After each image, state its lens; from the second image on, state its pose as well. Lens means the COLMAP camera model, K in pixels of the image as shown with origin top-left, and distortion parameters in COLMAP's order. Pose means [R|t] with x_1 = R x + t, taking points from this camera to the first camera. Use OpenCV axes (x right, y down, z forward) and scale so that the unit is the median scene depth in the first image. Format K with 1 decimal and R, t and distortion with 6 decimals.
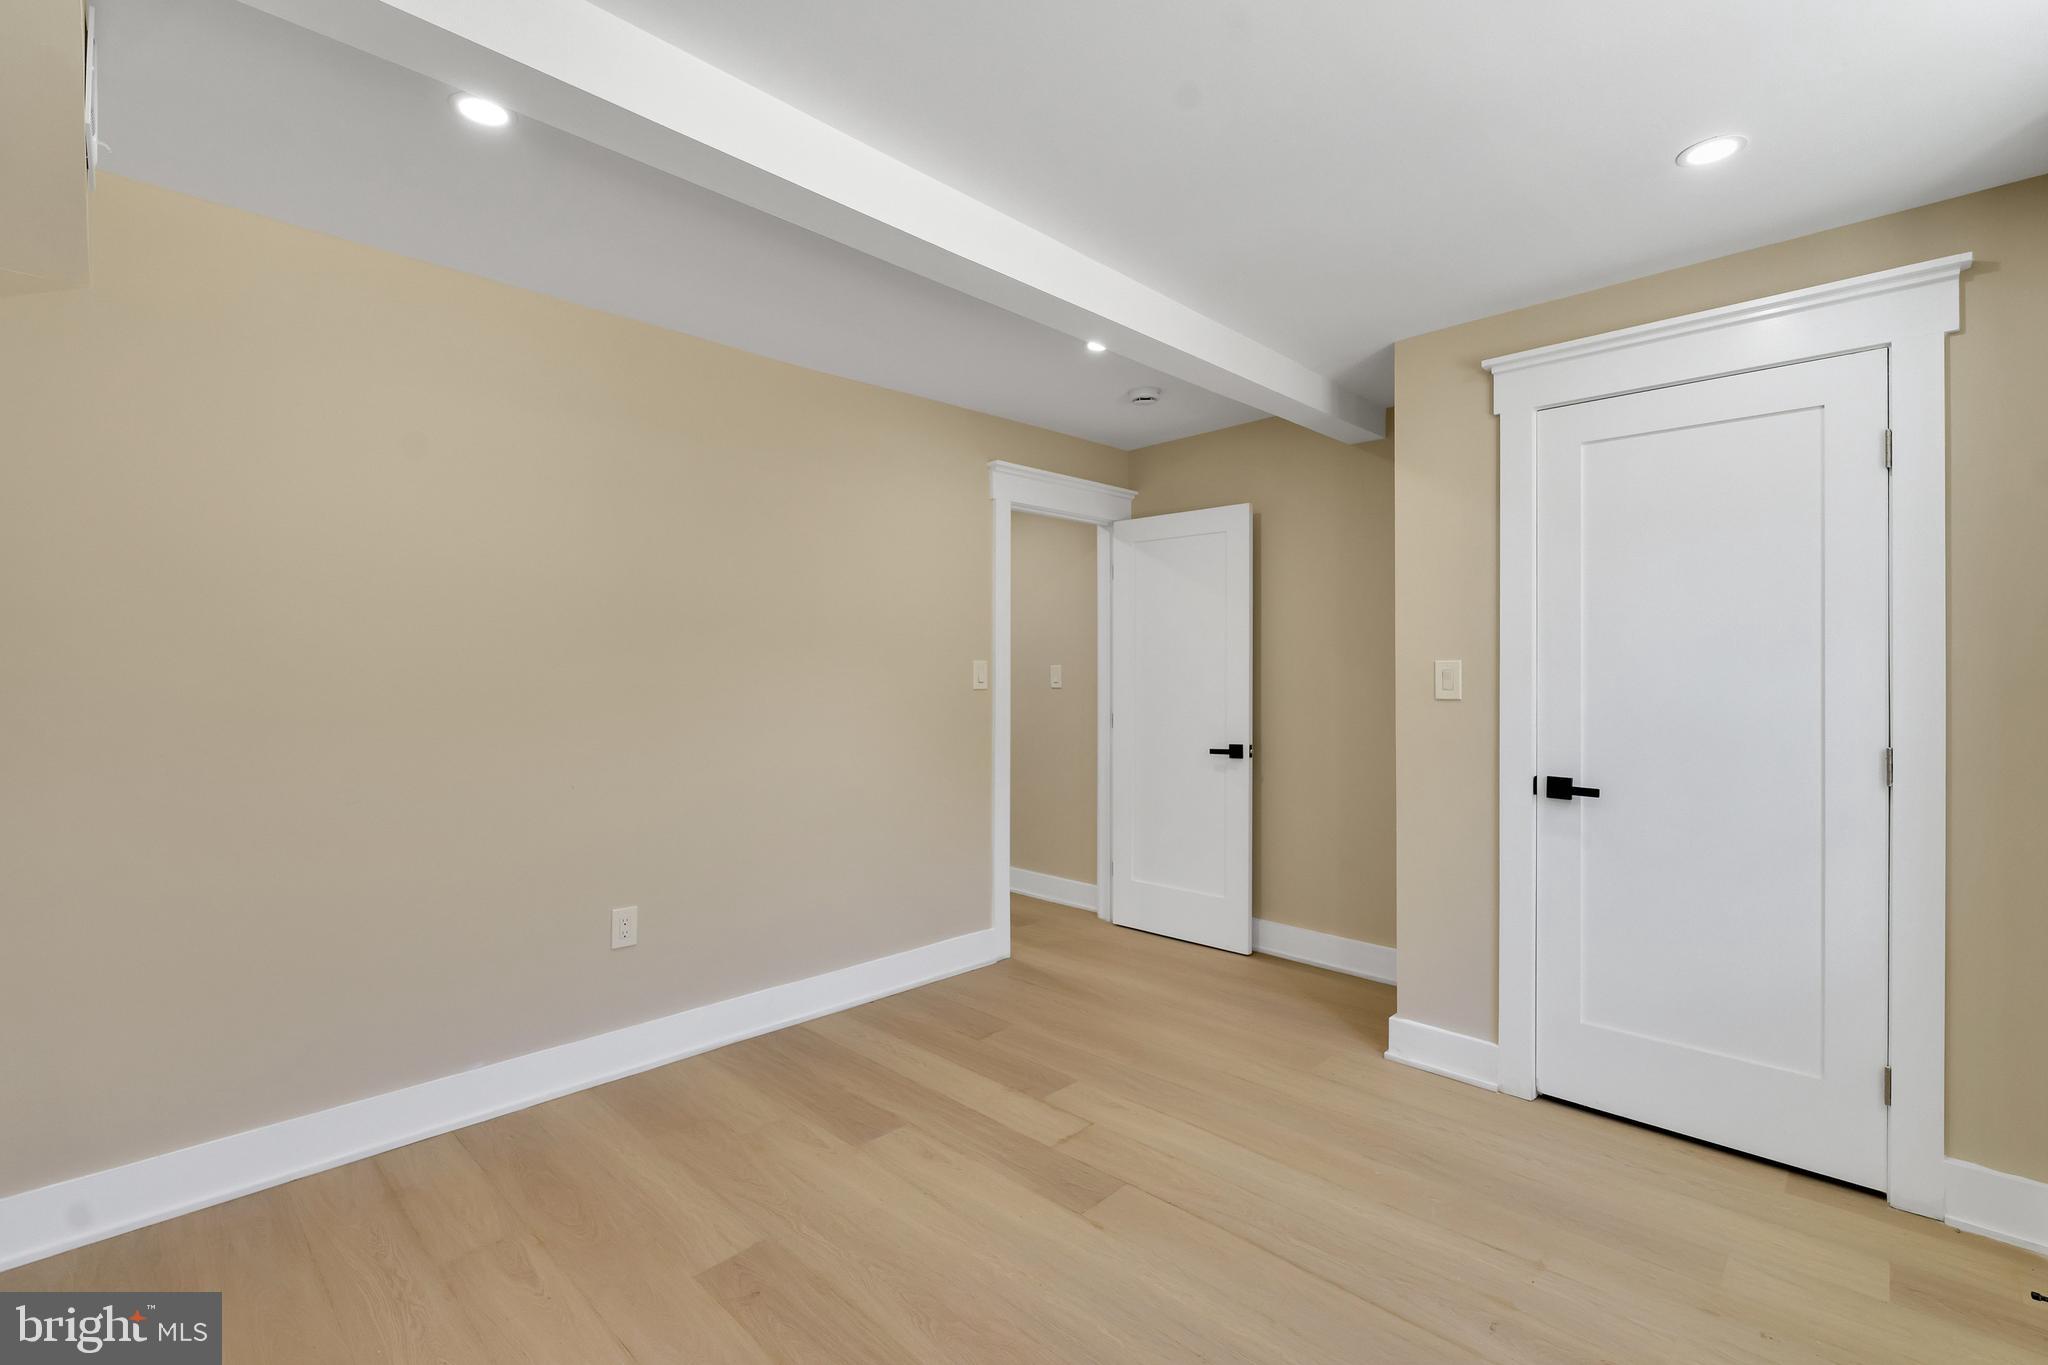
lens RADIAL K [[903.4, 0, 1021.1], [0, 903.4, 682.9], [0, 0, 1]] dist [-0.001270, -0.000058]
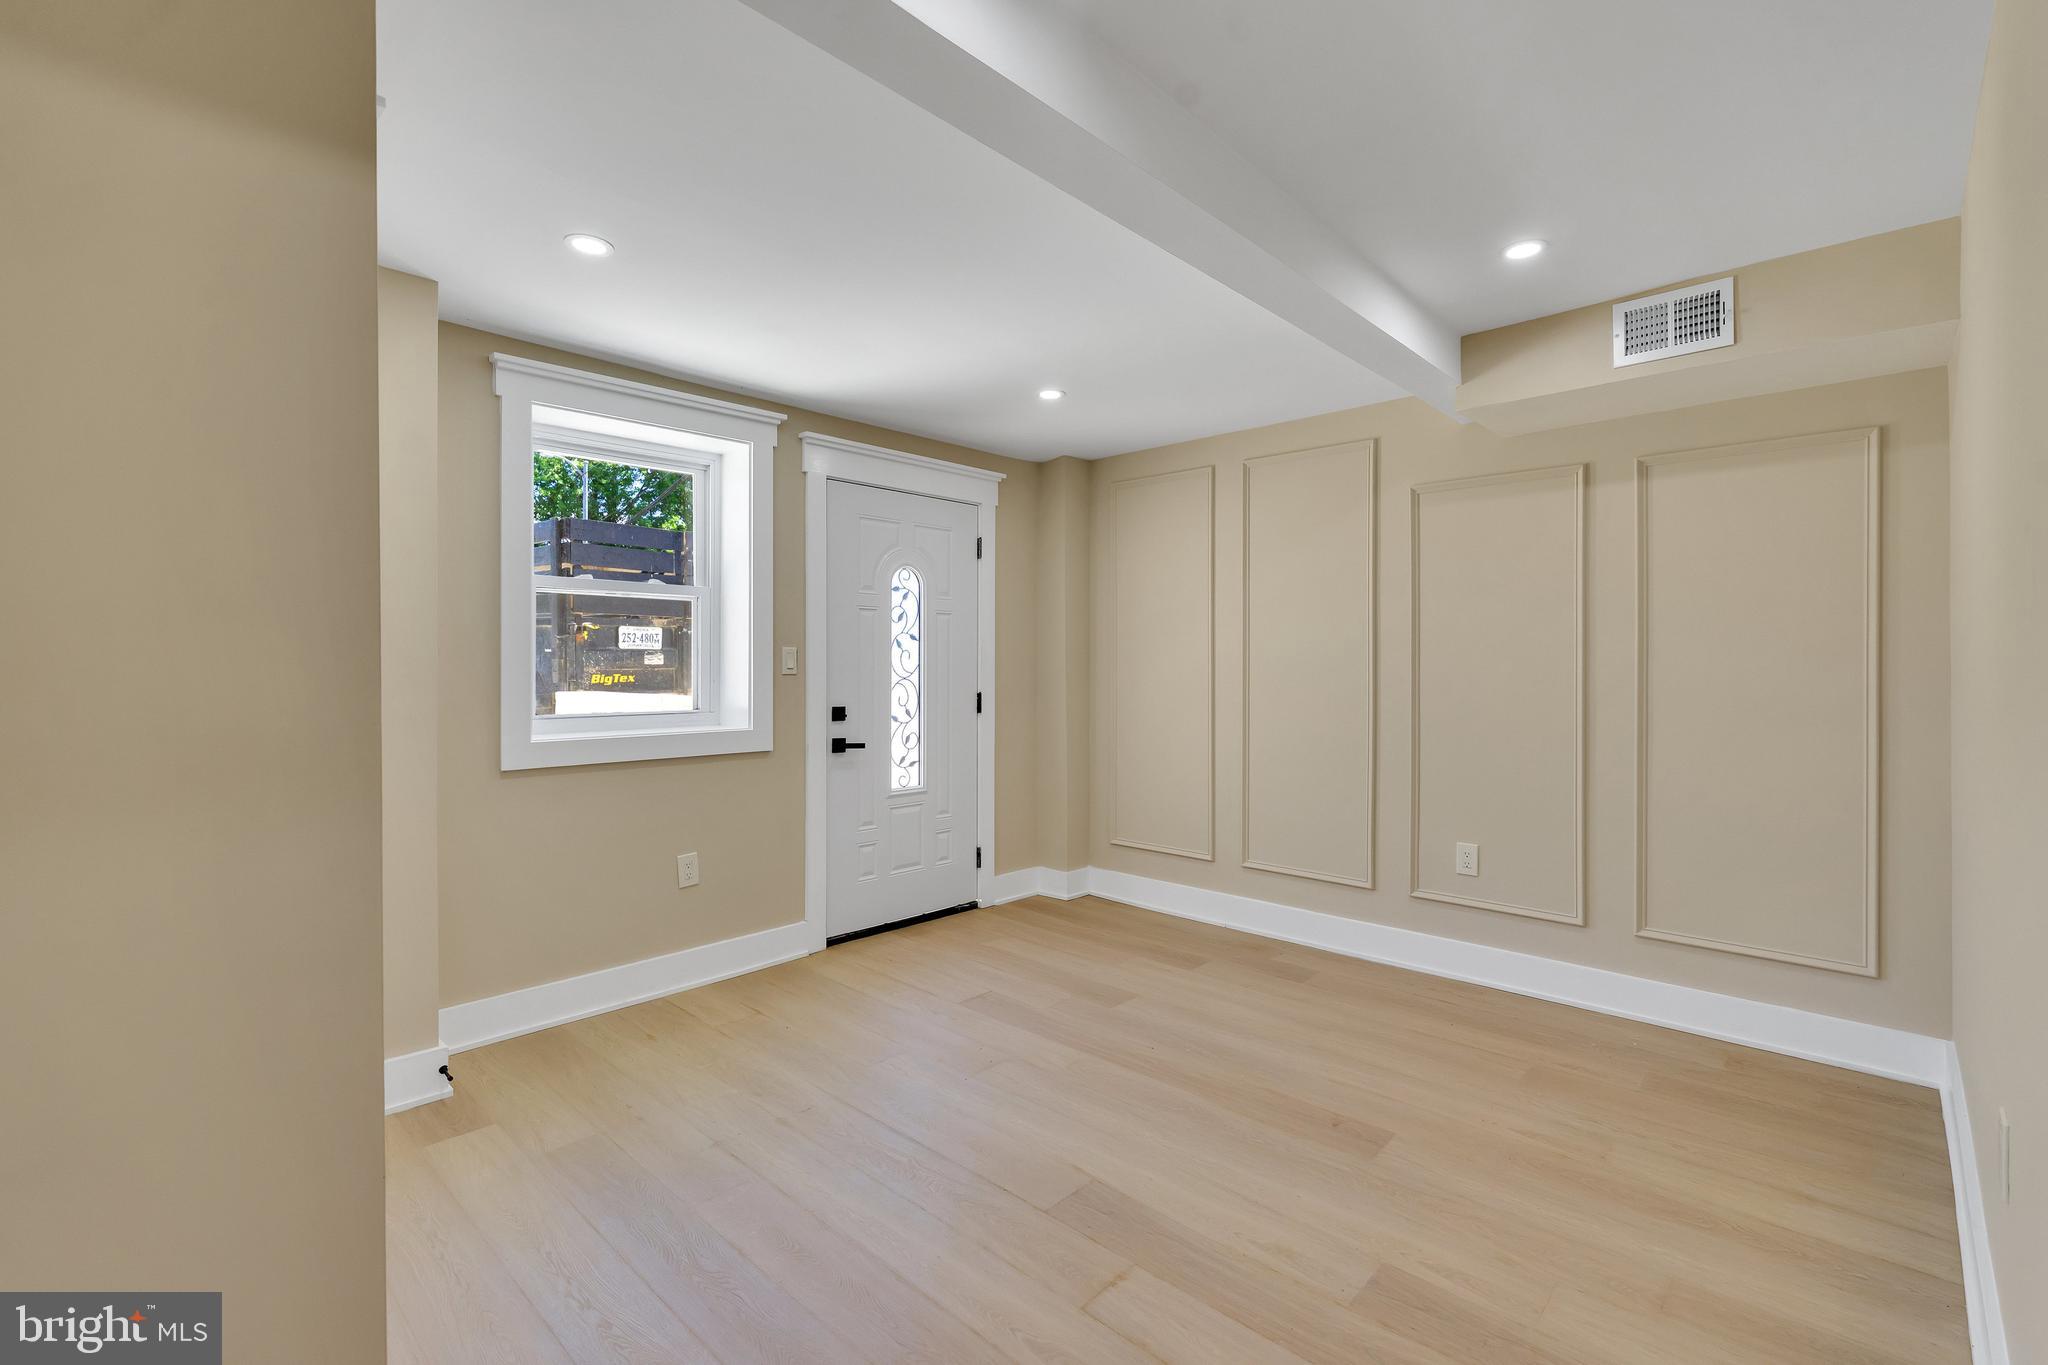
lens RADIAL K [[903.4, 0, 1021.1], [0, 903.4, 682.9], [0, 0, 1]] dist [-0.001270, -0.000058]
pose [[-0.999997, -0.000817, -0.002459, 0.135769], [-0.000858, 0.999861, 0.016639, -0.001318], [0.002446, 0.016641, -0.999859, 1.794689]]
